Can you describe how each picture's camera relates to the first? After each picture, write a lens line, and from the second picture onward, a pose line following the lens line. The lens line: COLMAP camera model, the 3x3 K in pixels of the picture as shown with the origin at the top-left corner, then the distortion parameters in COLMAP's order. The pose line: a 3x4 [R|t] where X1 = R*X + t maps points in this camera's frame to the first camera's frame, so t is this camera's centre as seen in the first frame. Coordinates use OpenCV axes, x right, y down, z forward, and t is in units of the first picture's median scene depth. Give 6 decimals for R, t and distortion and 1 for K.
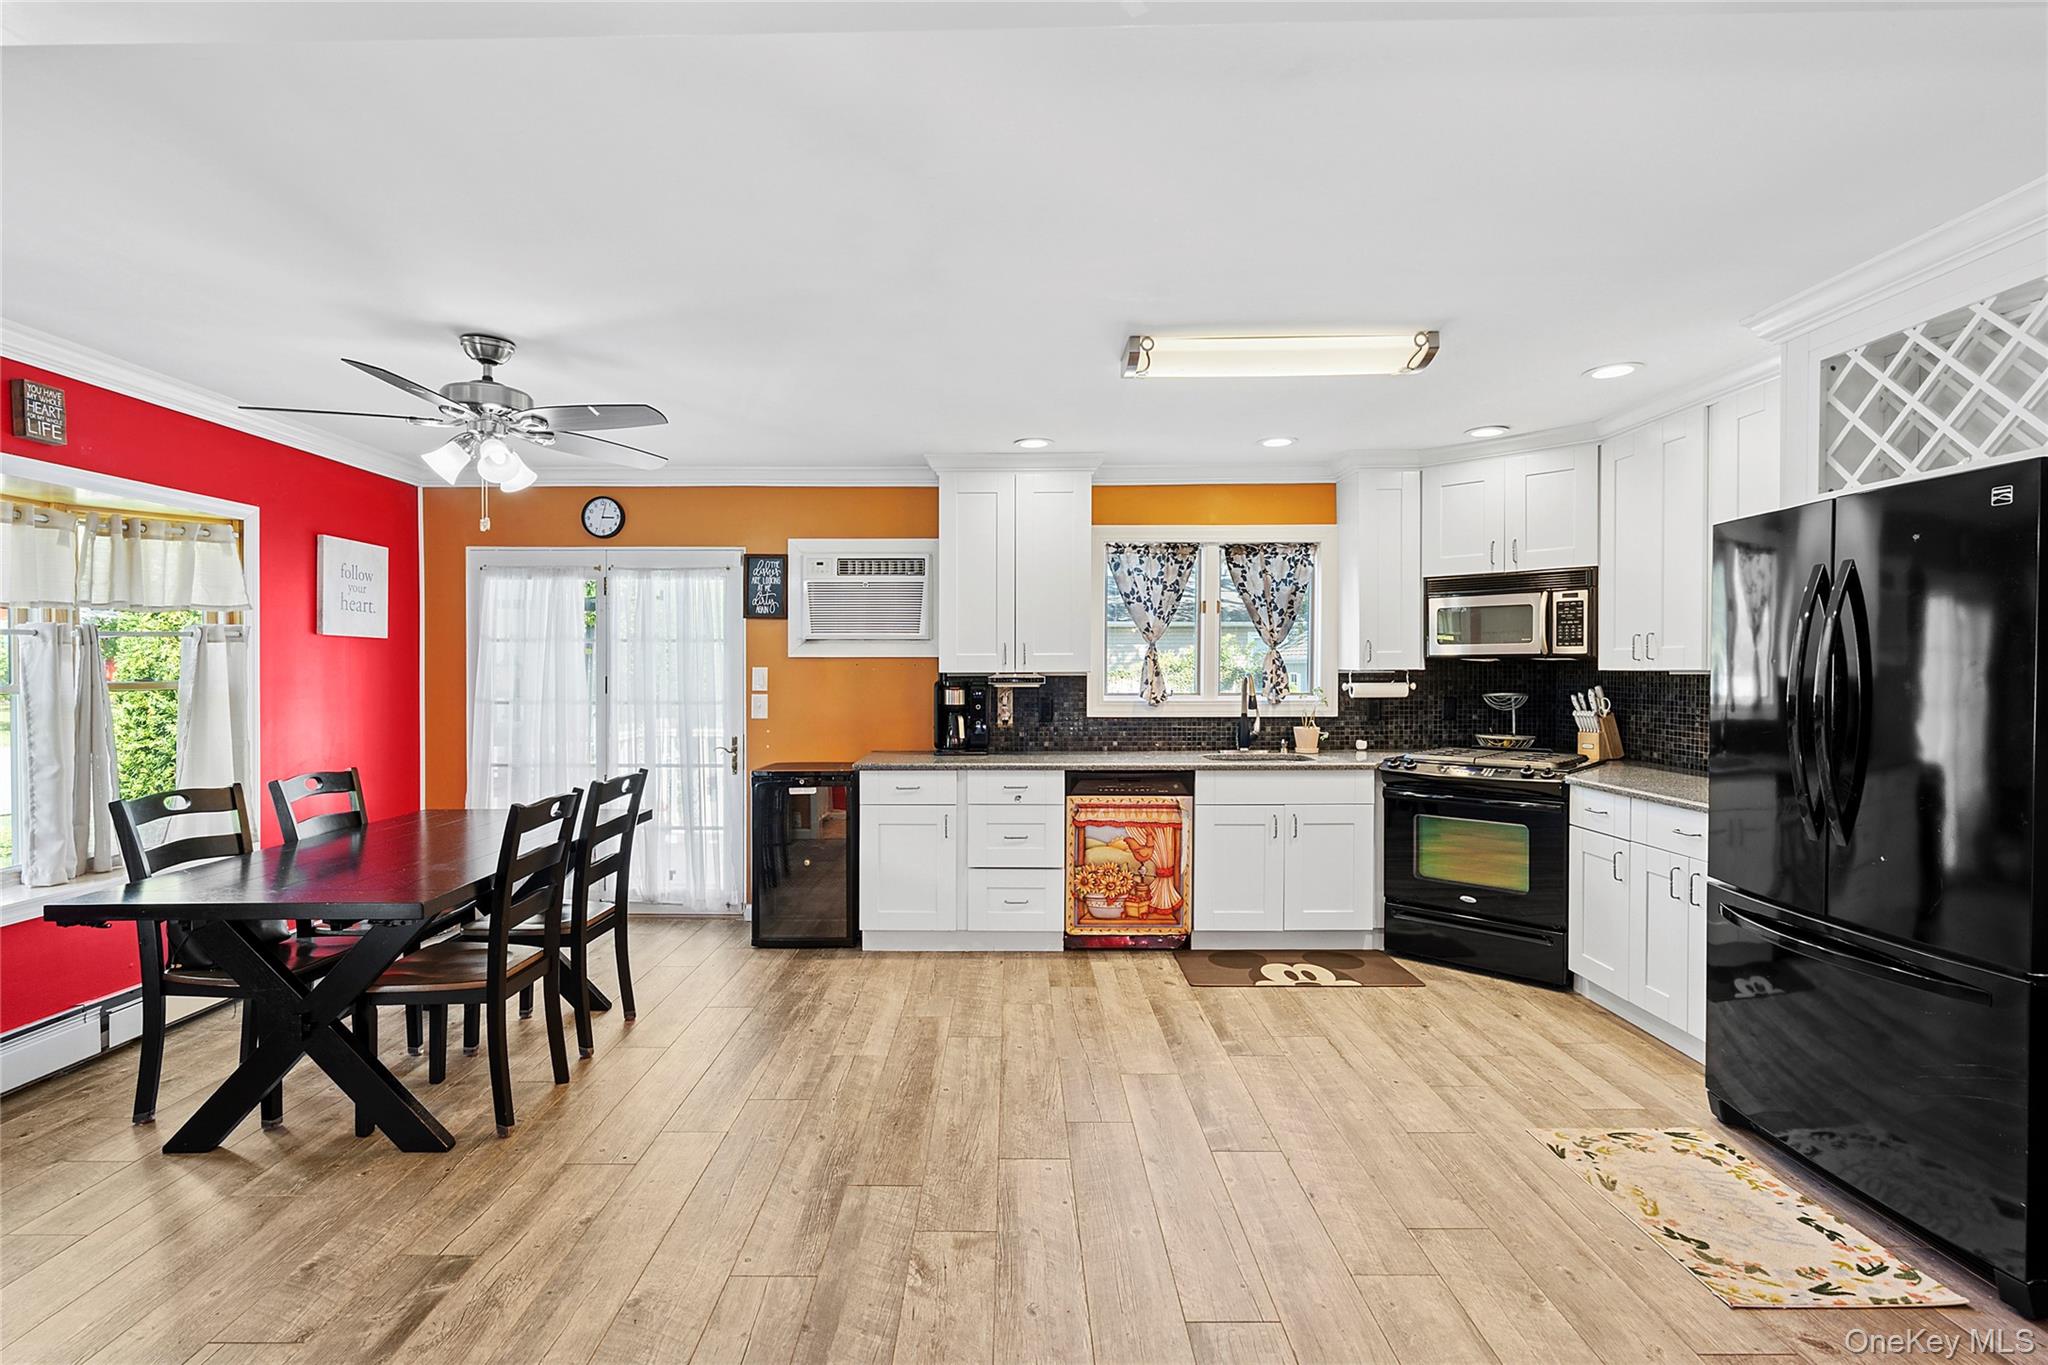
lens RADIAL K [[935.0, 0, 1022.8], [0, 935.0, 680.7], [0, 0, 1]] dist [0.000637, 0.000258]
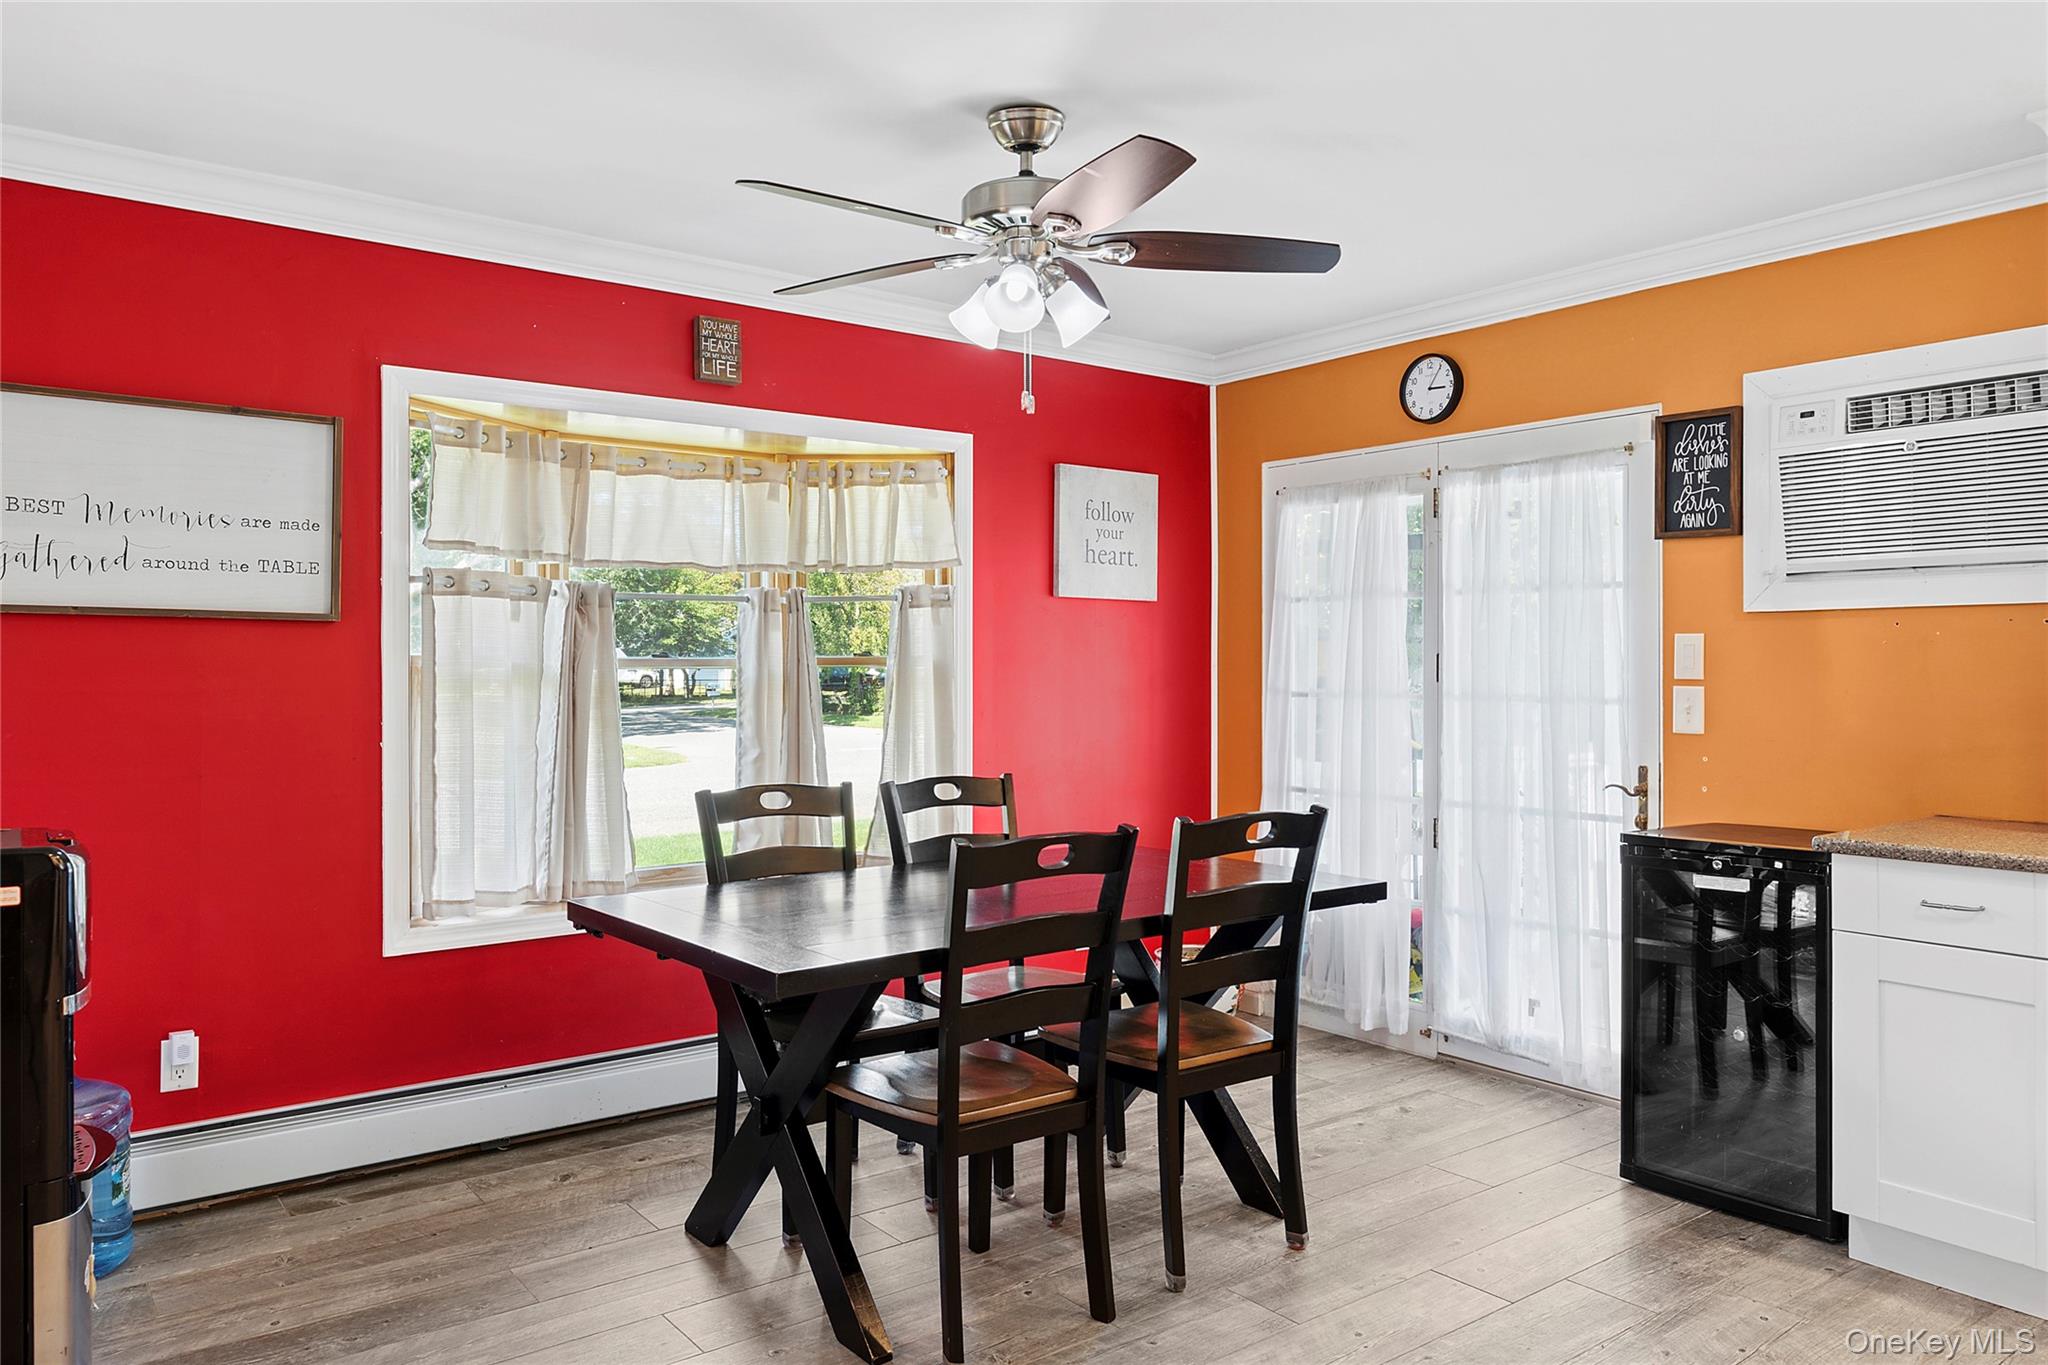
lens RADIAL K [[1422.5, 0, 1025.2], [0, 1422.5, 661.6], [0, 0, 1]] dist [0.006824, 0.001232]
pose [[0.611266, -0.002969, -0.791420, 0.129411], [-0.008101, 0.999917, -0.010007, 0.013503], [0.791384, 0.012528, 0.611191, 0.266431]]
